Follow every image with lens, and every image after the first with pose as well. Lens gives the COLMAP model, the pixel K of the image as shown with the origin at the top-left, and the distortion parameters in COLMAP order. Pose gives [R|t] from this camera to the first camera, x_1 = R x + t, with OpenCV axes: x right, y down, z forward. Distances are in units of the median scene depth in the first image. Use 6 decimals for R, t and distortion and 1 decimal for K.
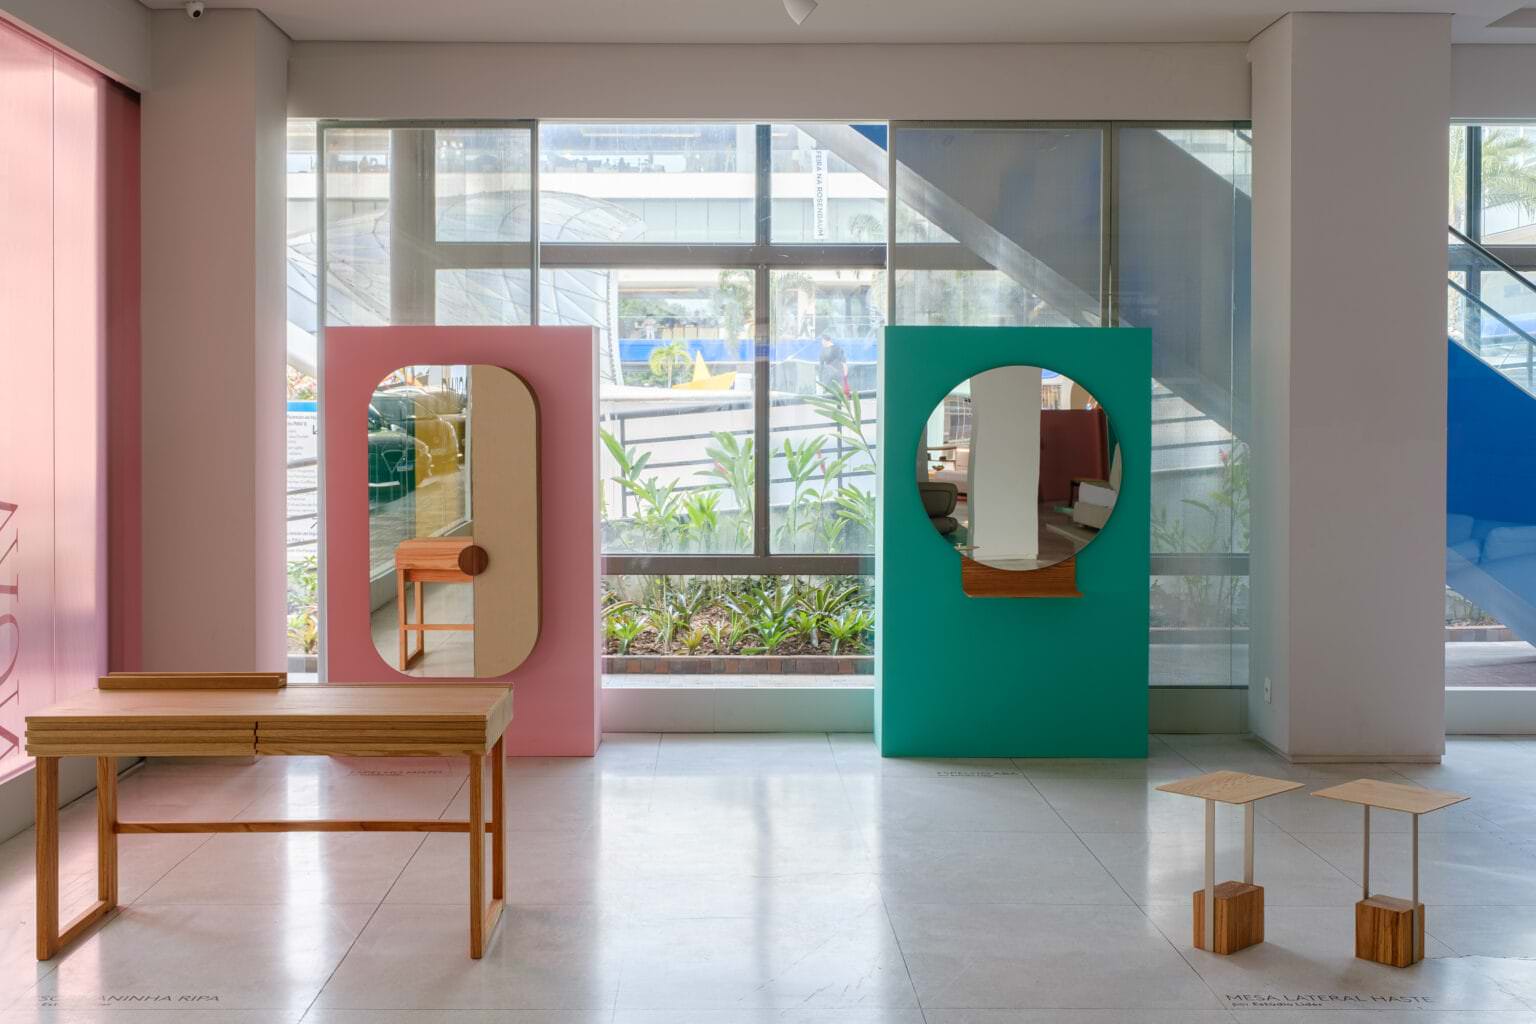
lens RADIAL K [[1726.0, 0, 762.0], [0, 1726.0, 513.0], [0, 0, 1]] dist [0.051645, 0.000000]
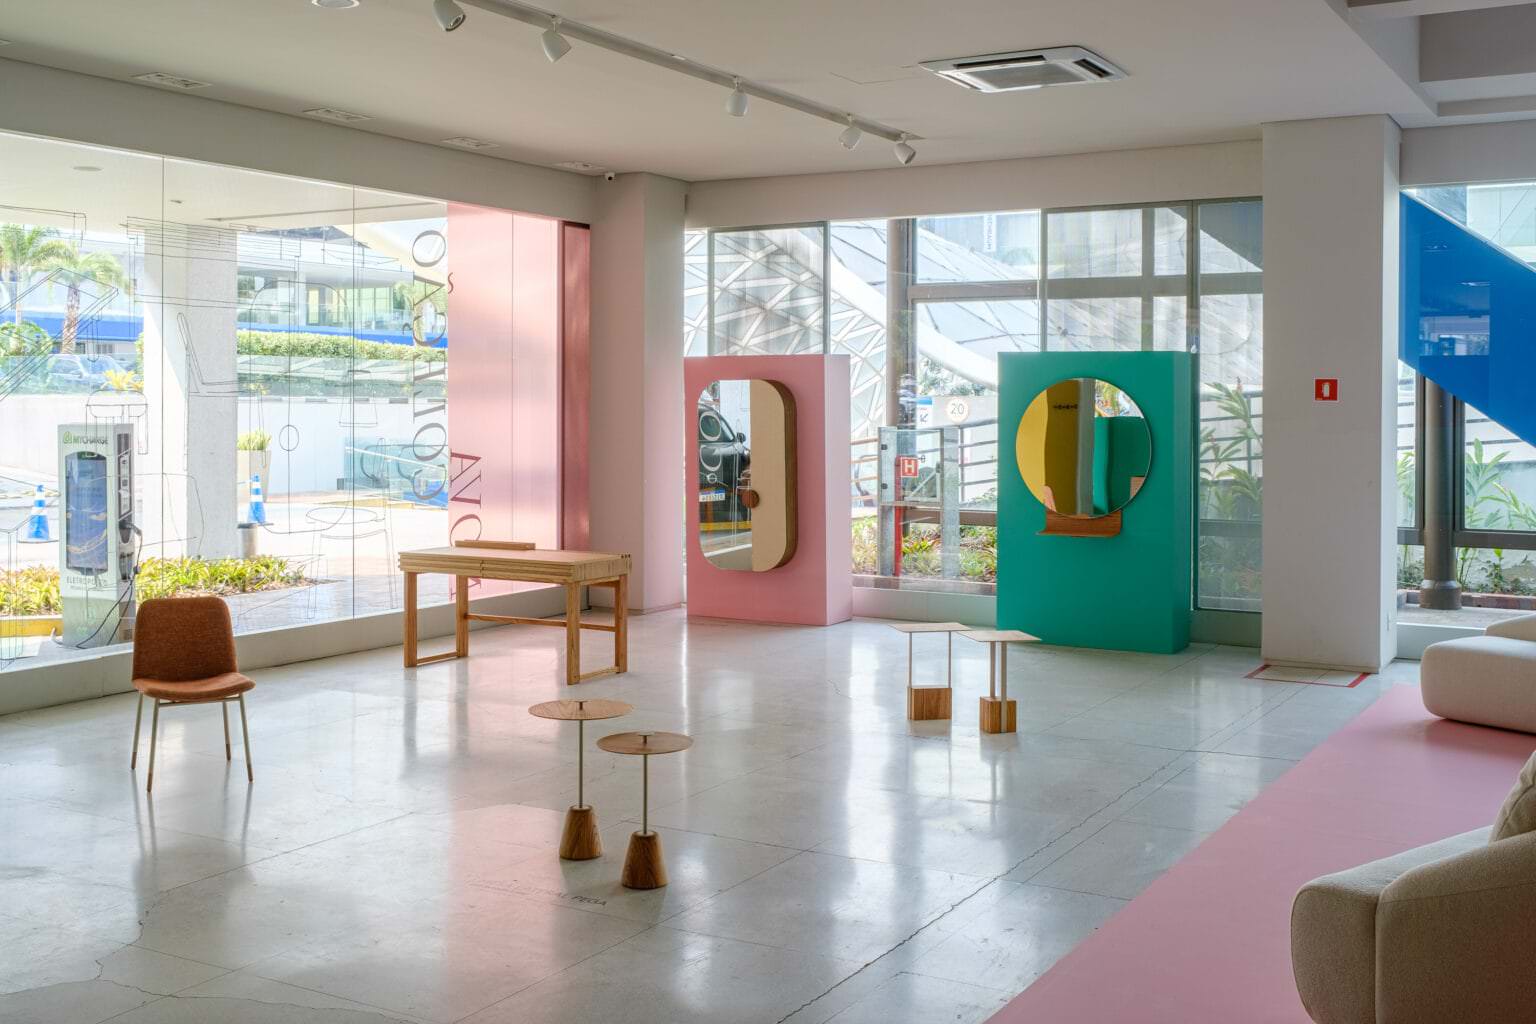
lens RADIAL K [[1645.1, 0, 766.5], [0, 1645.1, 509.0], [0, 0, 1]] dist [-0.017988, 0.000000]
pose [[0.860840, 0.034142, -0.507730, 0.588362], [-0.029974, 0.999416, 0.016386, 0.010589], [0.507993, 0.001113, 0.861361, -0.307482]]
